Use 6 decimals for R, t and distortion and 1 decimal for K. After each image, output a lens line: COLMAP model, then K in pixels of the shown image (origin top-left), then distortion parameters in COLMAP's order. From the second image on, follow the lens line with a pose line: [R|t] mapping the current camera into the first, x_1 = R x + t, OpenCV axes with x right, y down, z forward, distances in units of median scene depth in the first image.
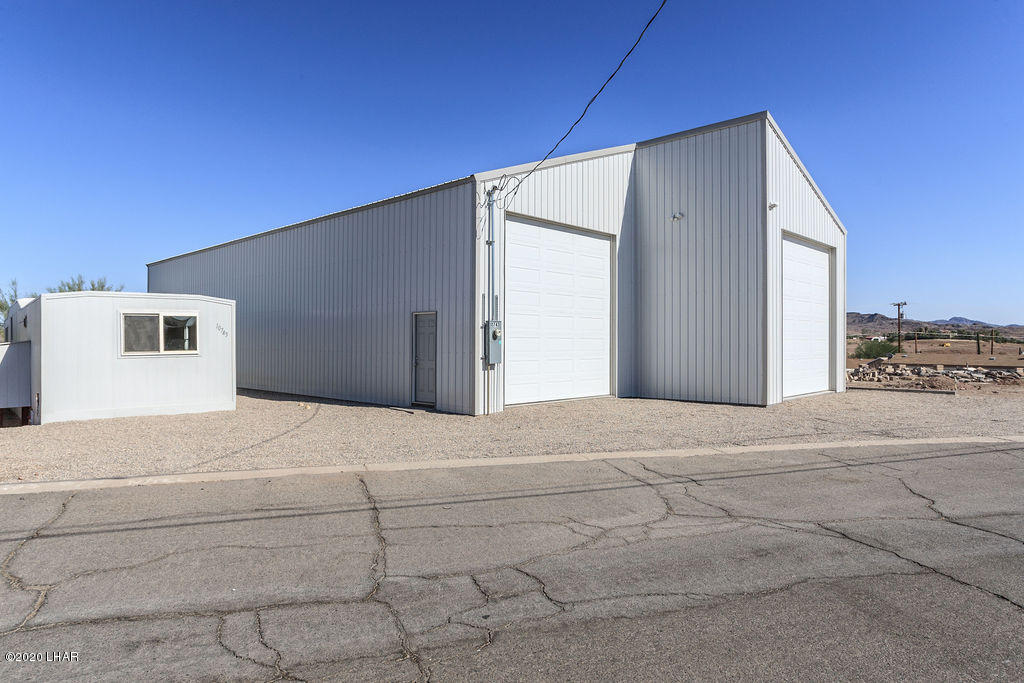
lens RADIAL K [[627.4, 0, 512.0], [0, 627.4, 341.5], [0, 0, 1]] dist [-0.052926, 0.000062]
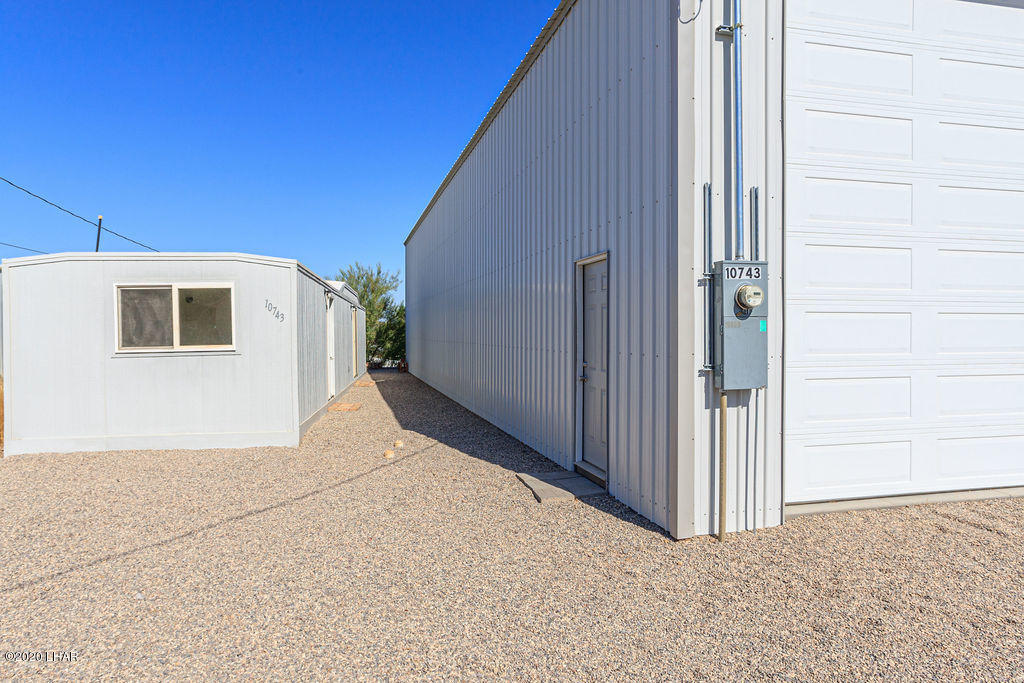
lens RADIAL K [[627.4, 0, 512.0], [0, 627.4, 341.5], [0, 0, 1]] dist [-0.052926, 0.000062]
pose [[0.848110, 0.002561, -0.529814, 0.043543], [0.009010, 0.999774, 0.019255, 0.002260], [0.529744, -0.021104, 0.847895, 0.654355]]
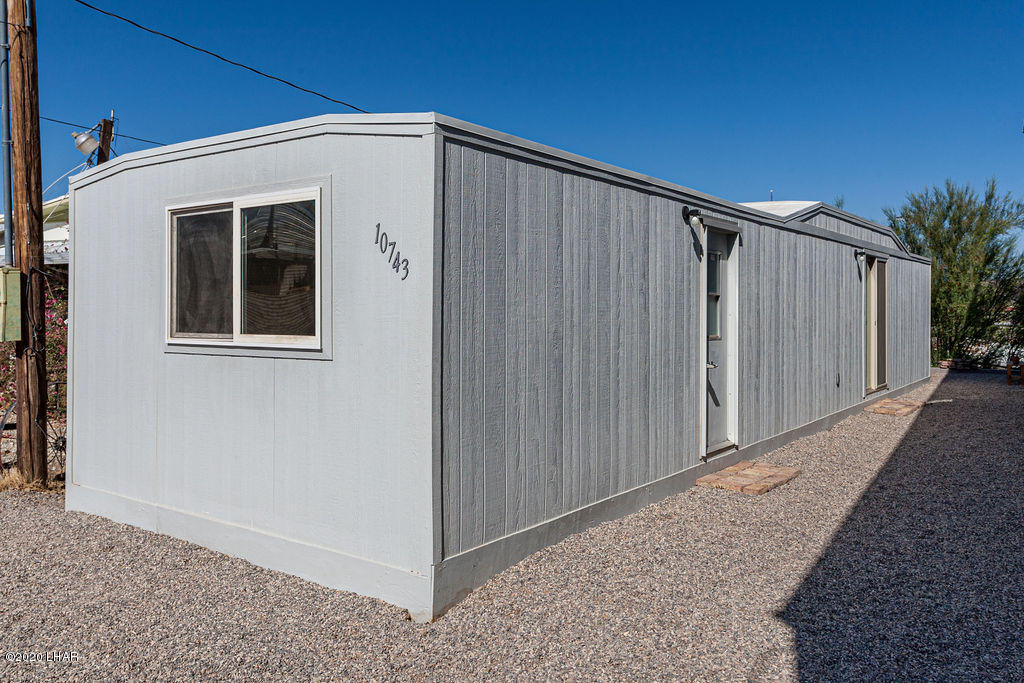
lens RADIAL K [[824.7, 0, 513.0], [0, 824.7, 297.8], [0, 0, 1]] dist [-0.000492, 0.000097]
pose [[0.223268, -0.003847, -0.974749, -0.170521], [0.001317, 0.999992, -0.003645, 0.000466], [0.974756, -0.000470, 0.223272, 1.039091]]
